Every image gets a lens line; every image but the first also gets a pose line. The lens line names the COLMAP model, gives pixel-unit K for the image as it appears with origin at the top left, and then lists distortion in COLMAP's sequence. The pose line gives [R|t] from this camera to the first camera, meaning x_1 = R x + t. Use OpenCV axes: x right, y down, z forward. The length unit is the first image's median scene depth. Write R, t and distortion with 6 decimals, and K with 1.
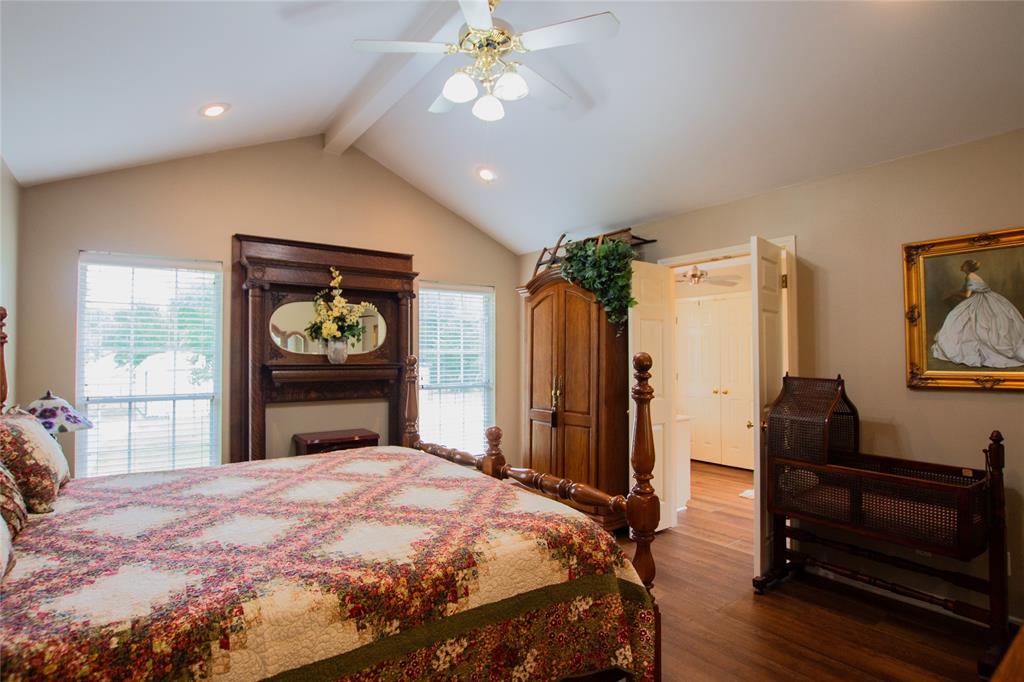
lens RADIAL K [[507.4, 0, 491.1], [0, 507.4, 337.9], [0, 0, 1]] dist [-0.038814, 0.007237]
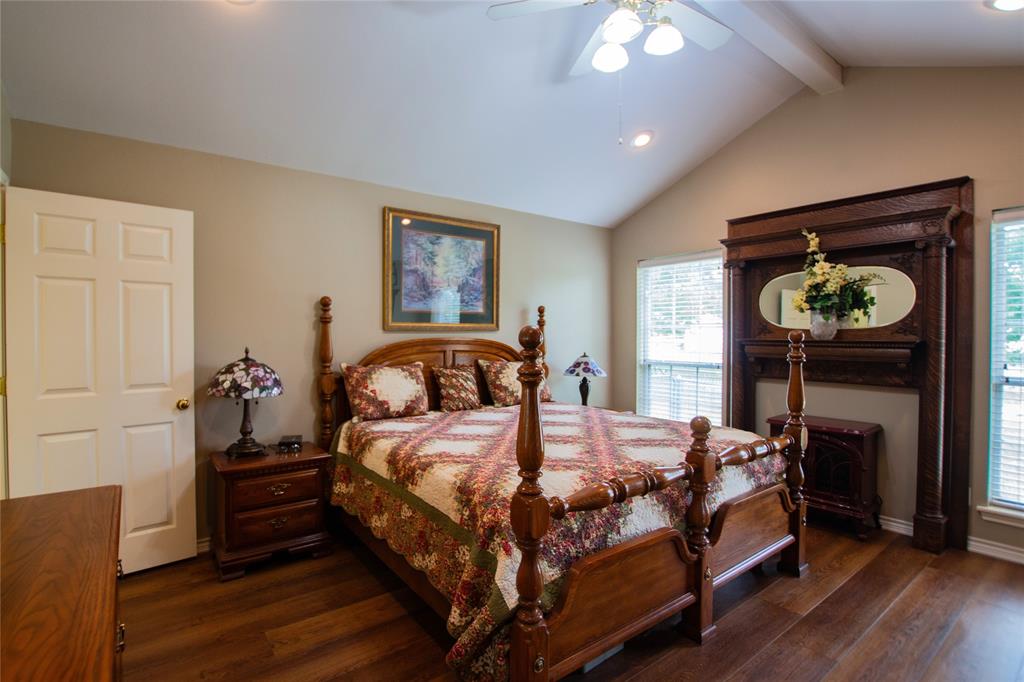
lens RADIAL K [[507.4, 0, 509.7], [0, 507.4, 334.4], [0, 0, 1]] dist [-0.038814, 0.007237]
pose [[0.023516, 0.002451, -0.999720, 0.545983], [0.037096, 0.999306, 0.003323, 0.019248], [0.999035, -0.037164, 0.023409, 0.458443]]
